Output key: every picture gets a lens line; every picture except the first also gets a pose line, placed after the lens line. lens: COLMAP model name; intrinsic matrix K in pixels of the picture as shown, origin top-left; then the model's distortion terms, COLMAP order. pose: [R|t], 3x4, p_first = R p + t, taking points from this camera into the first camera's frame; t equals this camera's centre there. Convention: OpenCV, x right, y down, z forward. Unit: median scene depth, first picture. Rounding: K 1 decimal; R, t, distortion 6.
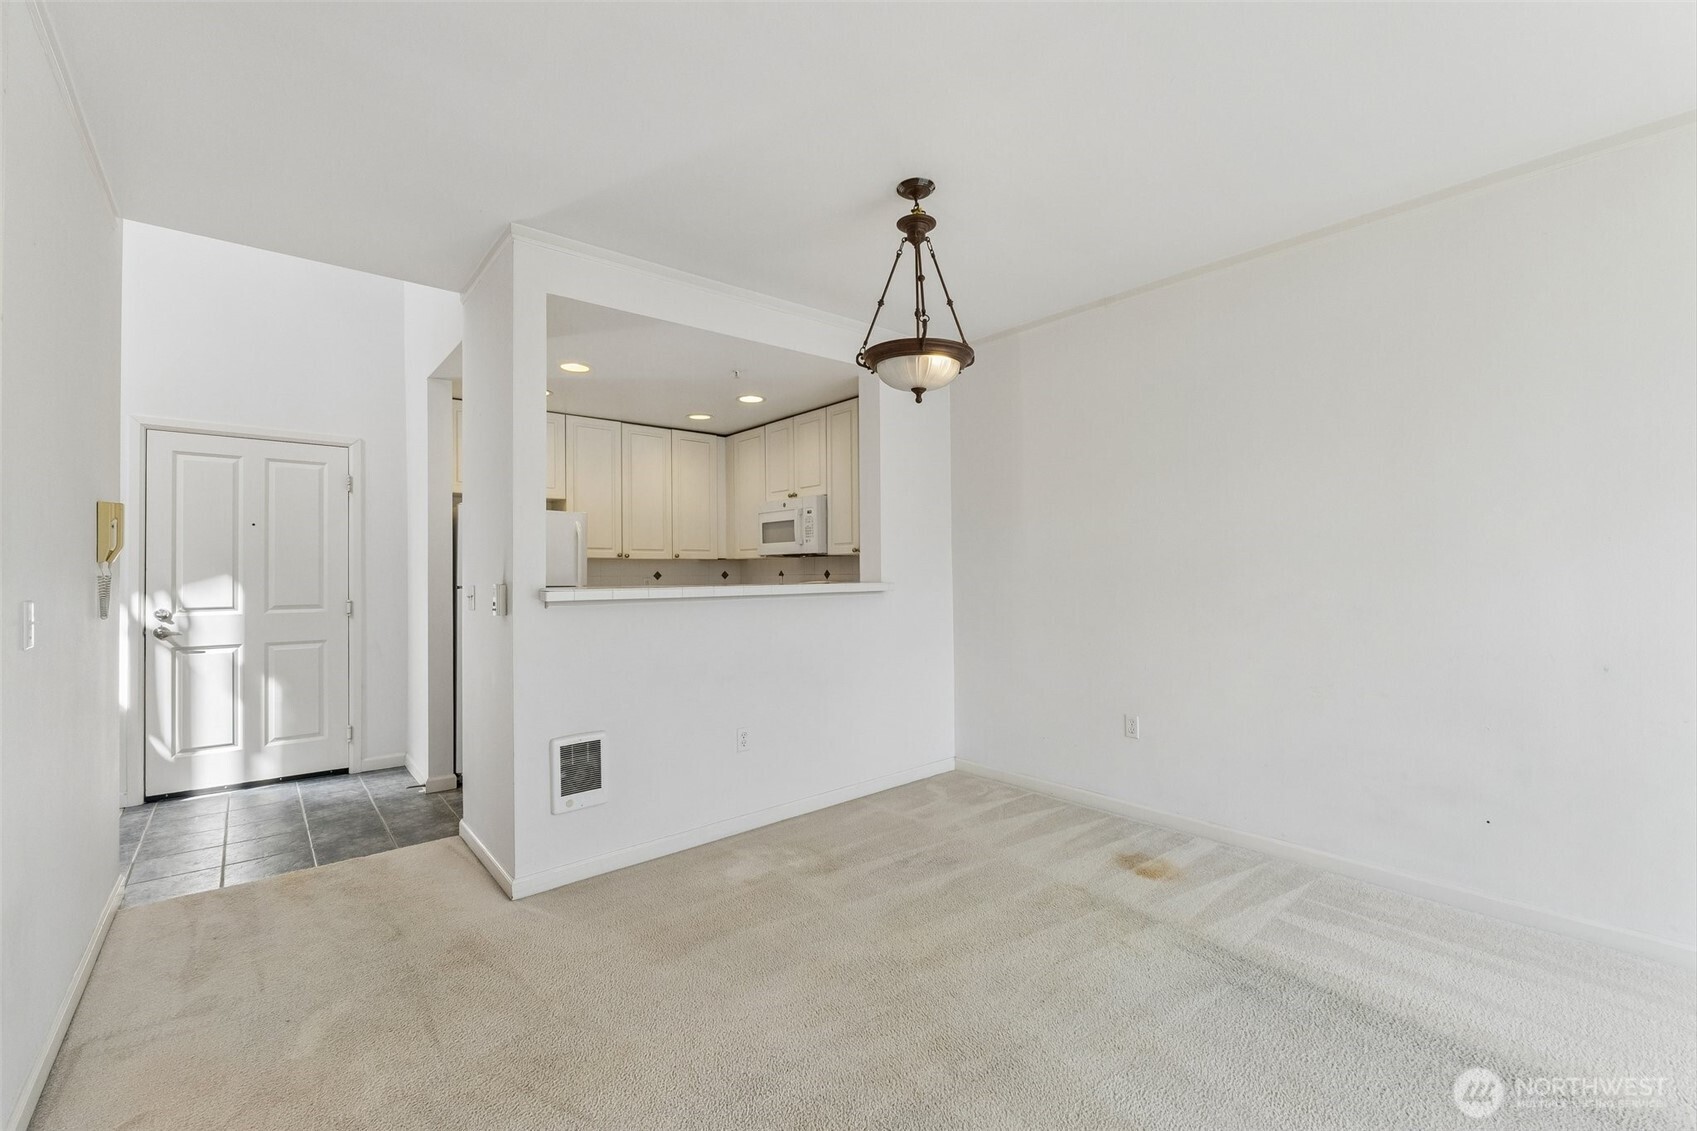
lens RADIAL K [[708.8, 0, 865.4], [0, 708.8, 561.9], [0, 0, 1]] dist [-0.007876, -0.000258]
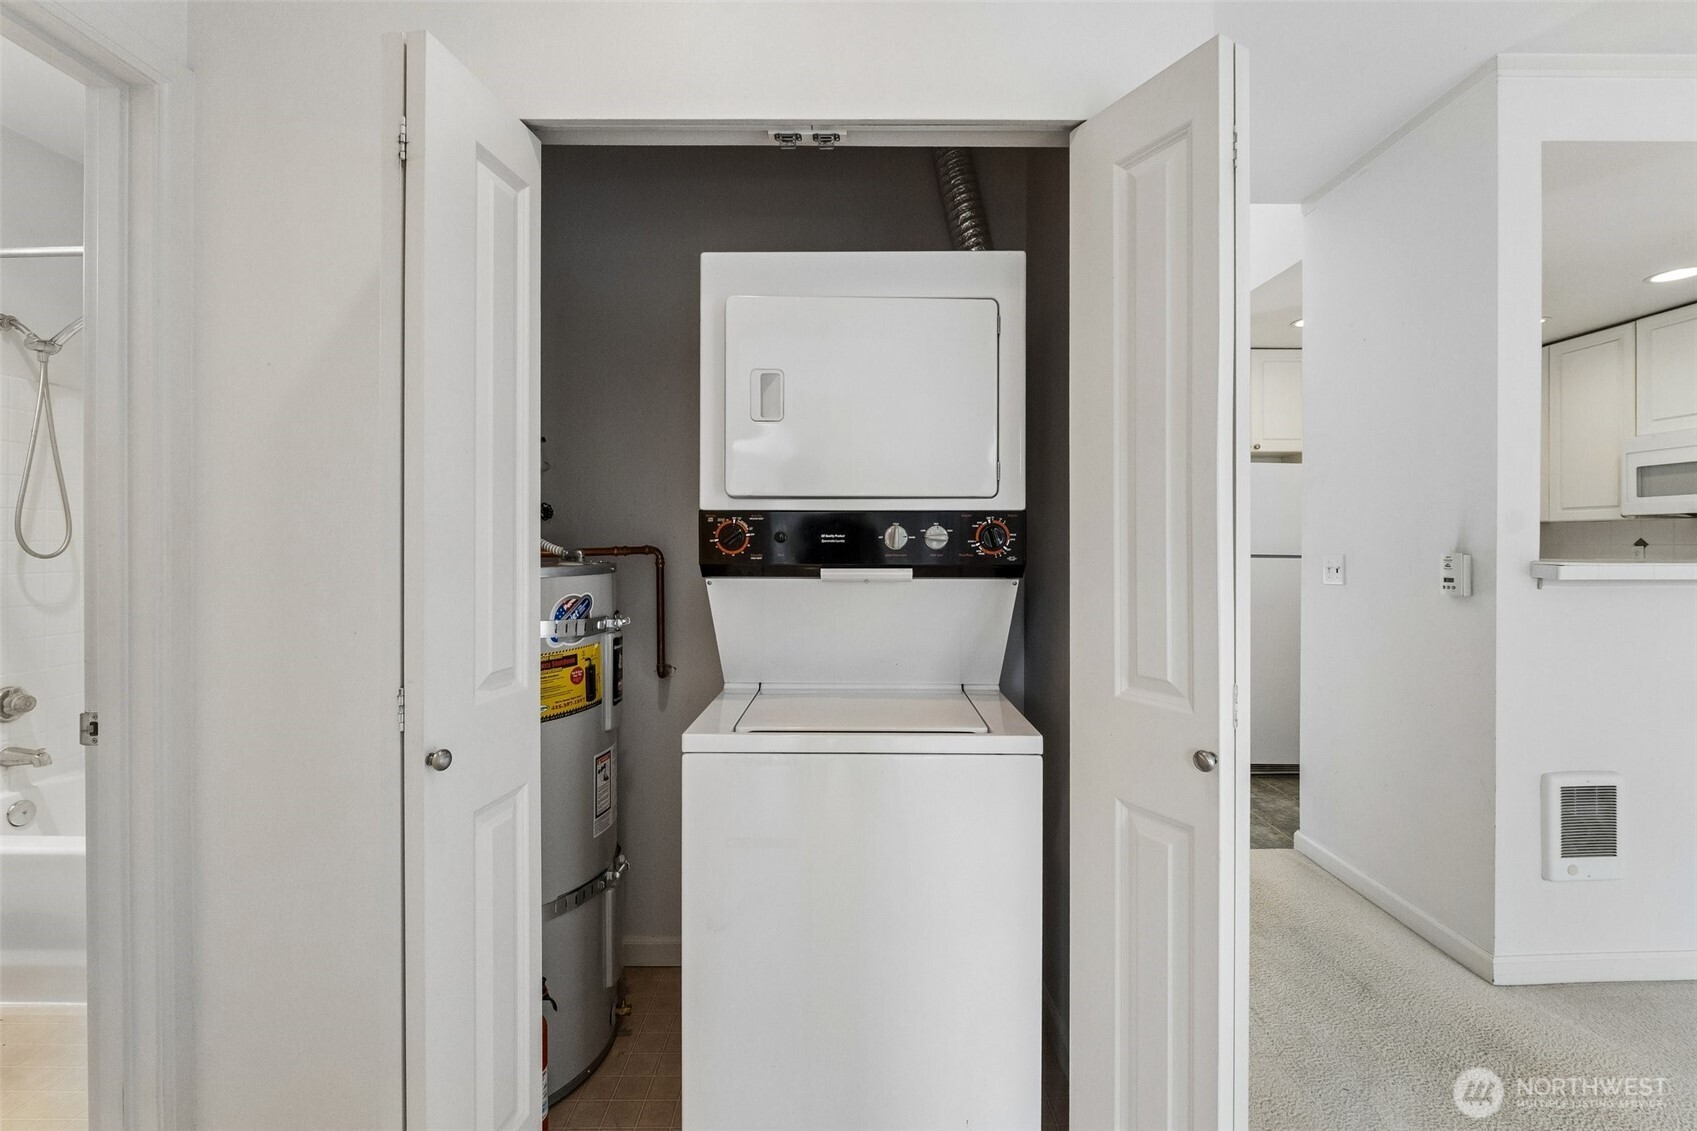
lens RADIAL K [[732.6, 0, 876.0], [0, 732.6, 539.6], [0, 0, 1]] dist [-0.011959, -0.000432]
pose [[0.770419, 0.010472, -0.637452, -0.397944], [0.000251, 0.999860, 0.016730, 0.003416], [0.637537, -0.013049, 0.770309, 0.015335]]
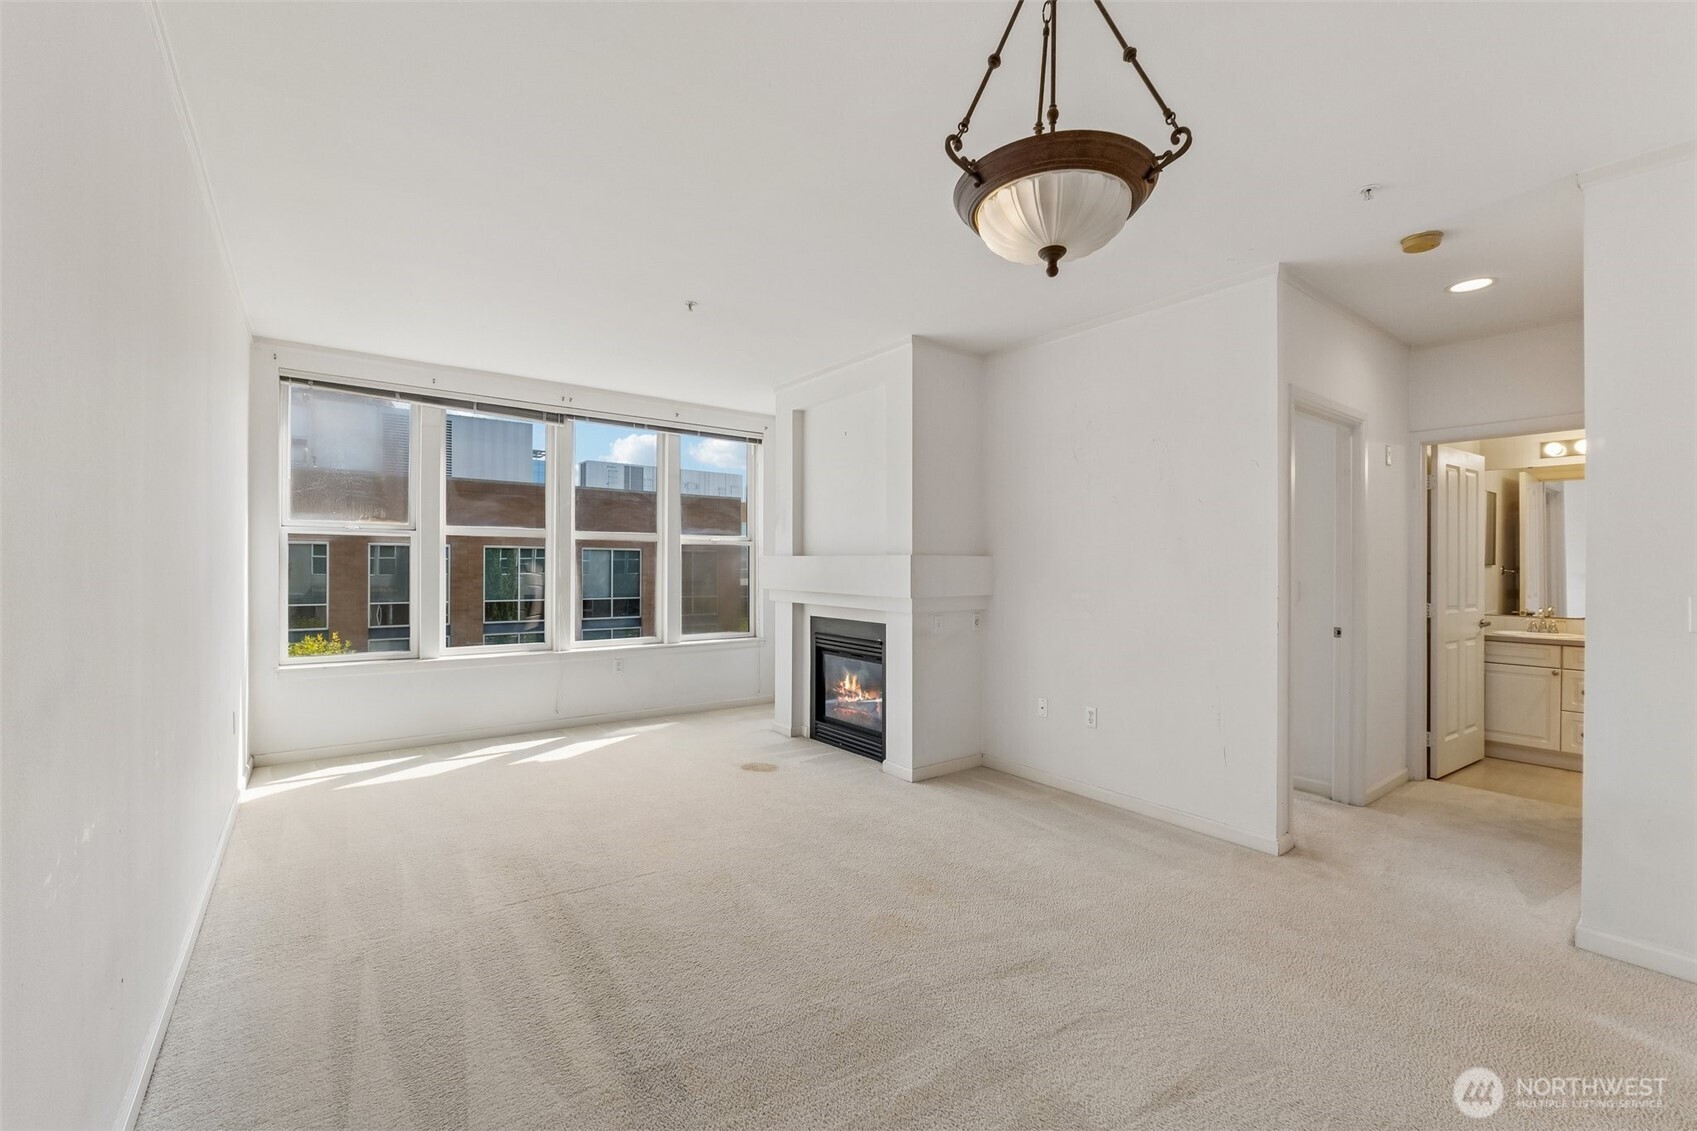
lens RADIAL K [[708.8, 0, 865.4], [0, 708.8, 561.9], [0, 0, 1]] dist [-0.007876, -0.000258]
pose [[-0.997761, 0.002685, 0.066832, 0.133313], [0.001069, 0.999706, -0.024203, 0.009634], [-0.066877, -0.024077, -0.997471, 1.122511]]
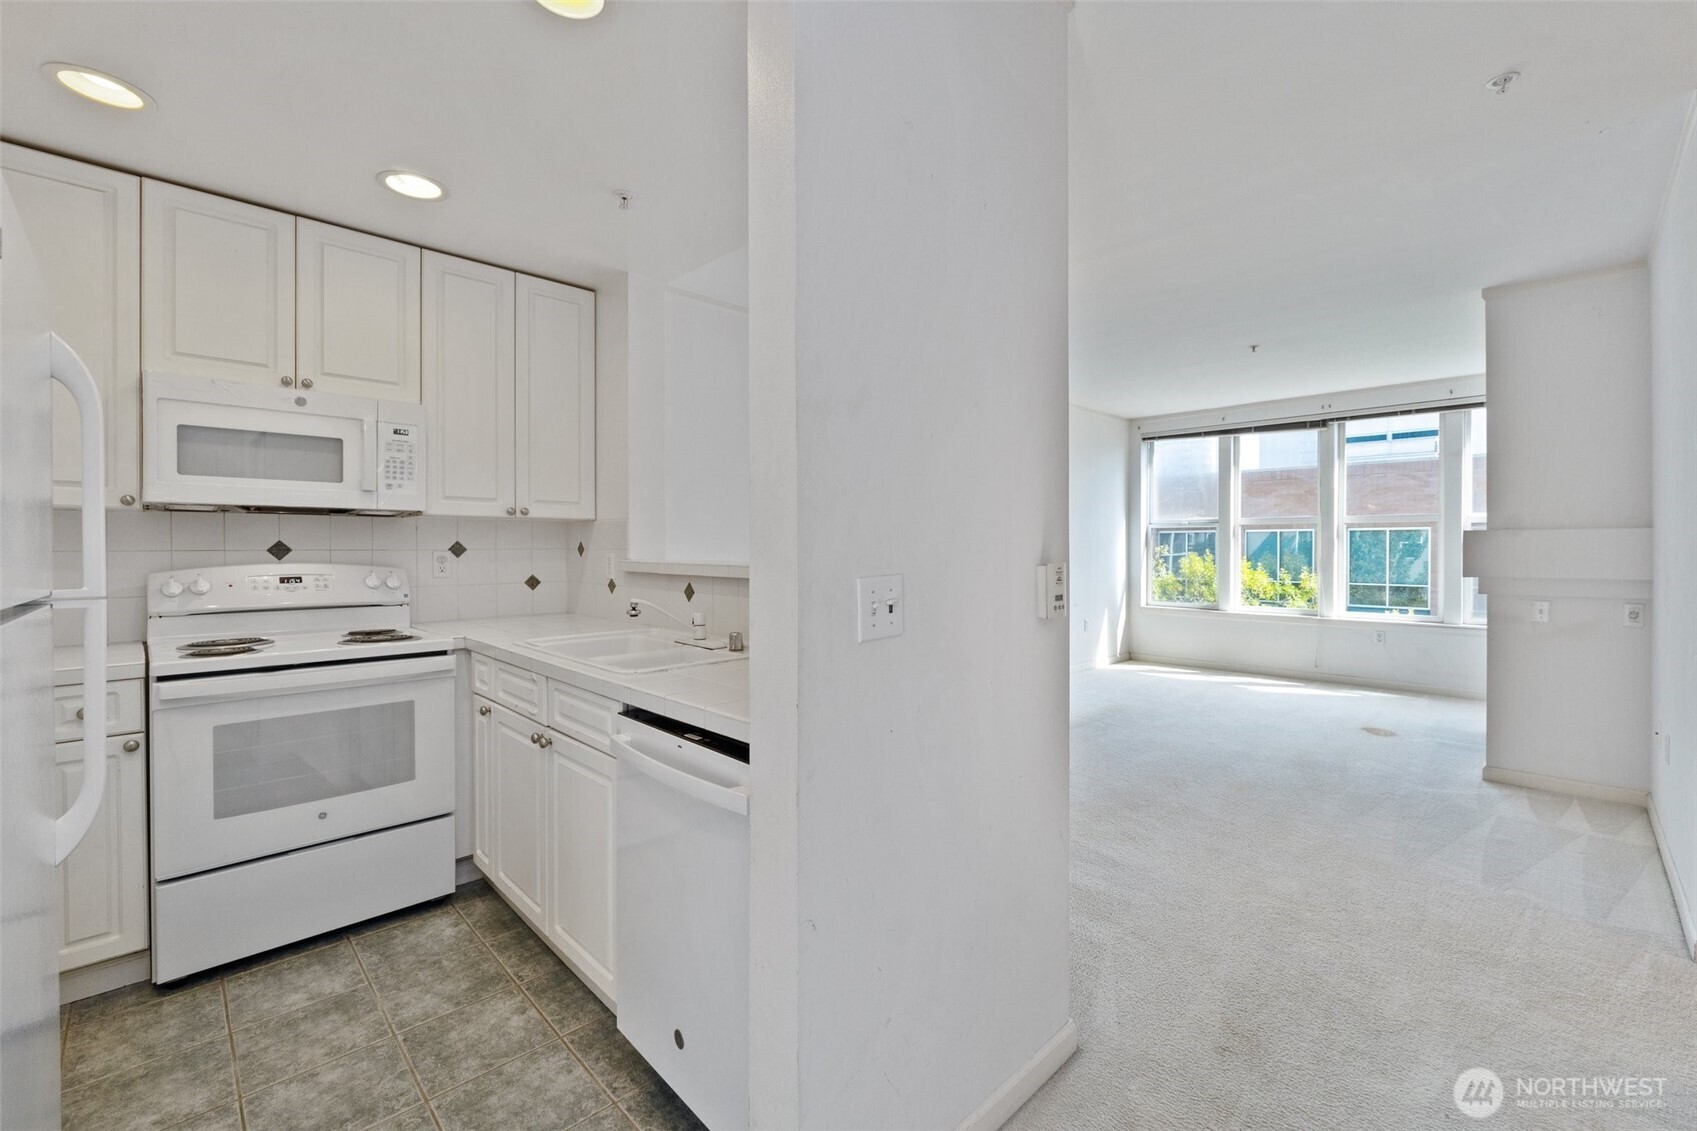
lens RADIAL K [[711.0, 0, 863.9], [0, 711.0, 553.6], [0, 0, 1]] dist [-0.006801, -0.000159]
pose [[-0.065470, -0.000427, 0.997854, -0.874275], [-0.016407, 0.999865, -0.000649, 0.020742], [-0.997720, -0.016414, -0.065468, 0.950339]]
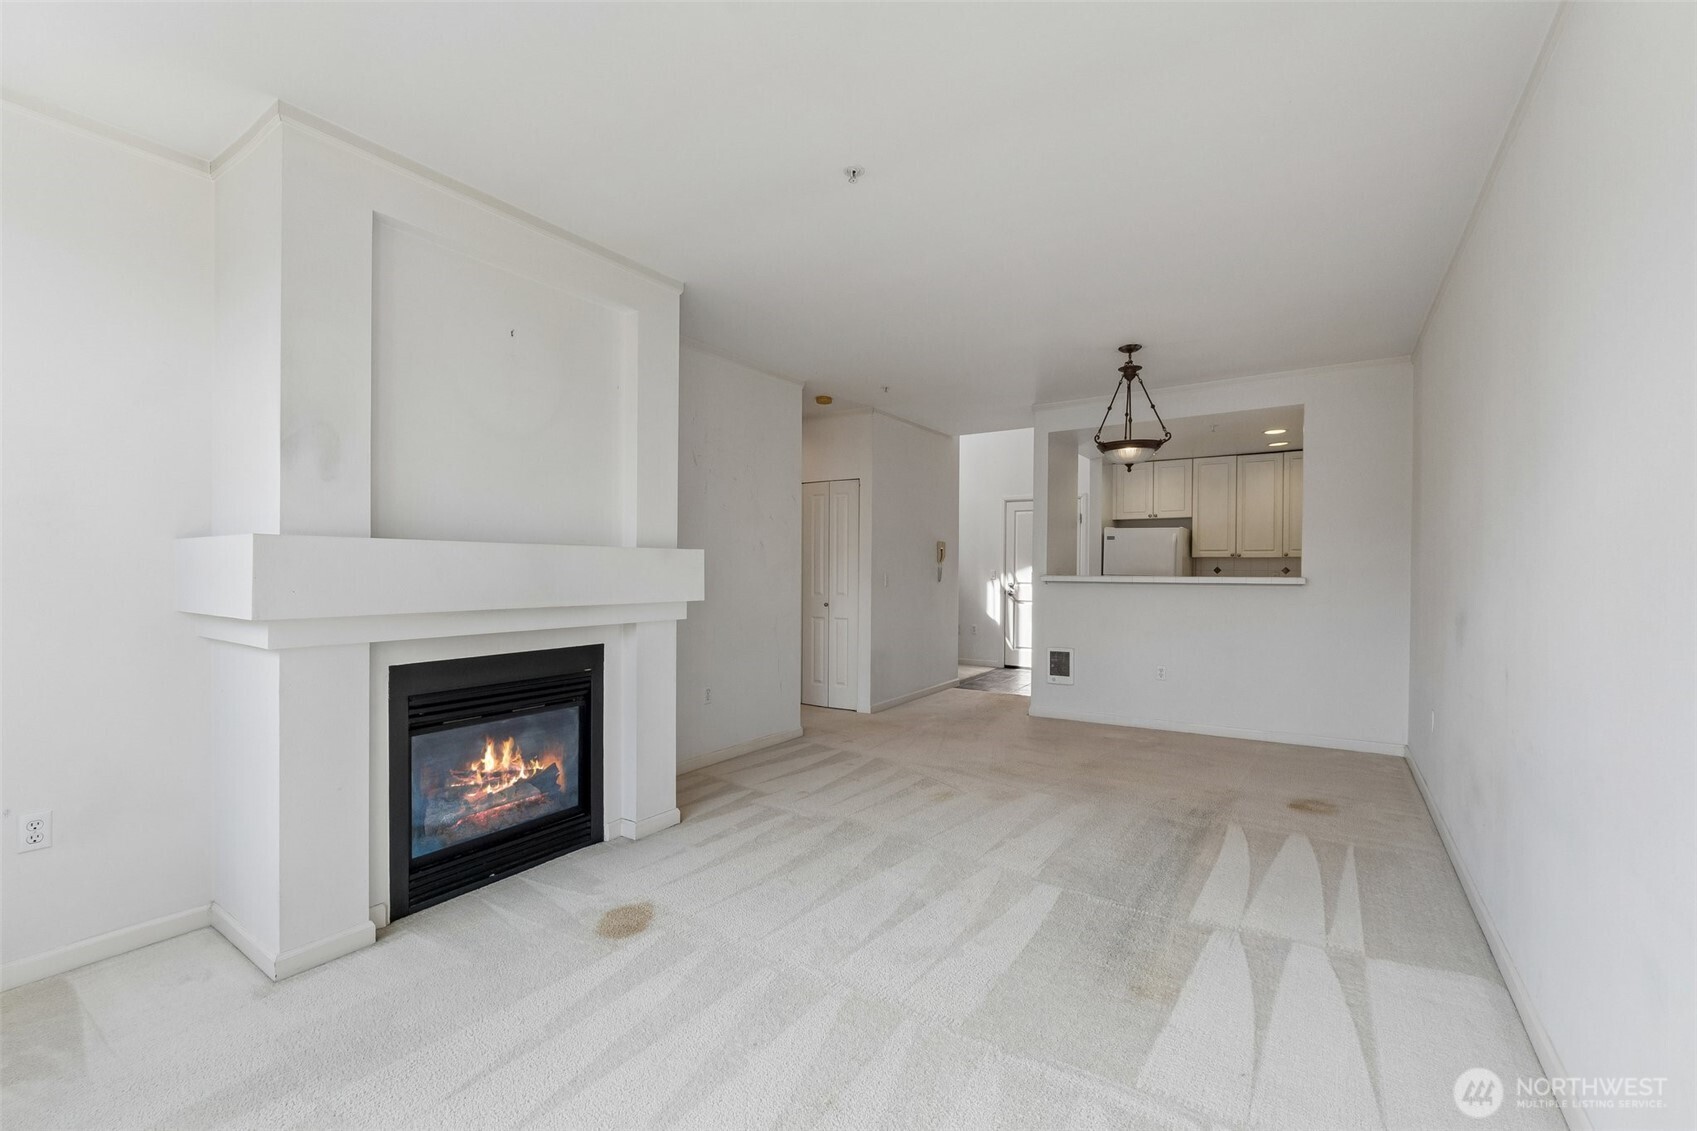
lens RADIAL K [[737.9, 0, 848.5], [0, 737.9, 565.5], [0, 0, 1]] dist [0.000783, 0.000041]
pose [[0.254931, 0.005687, -0.966942, 1.211295], [0.010971, 0.999901, 0.008773, -0.013011], [0.966897, -0.012845, 0.254844, -0.099037]]
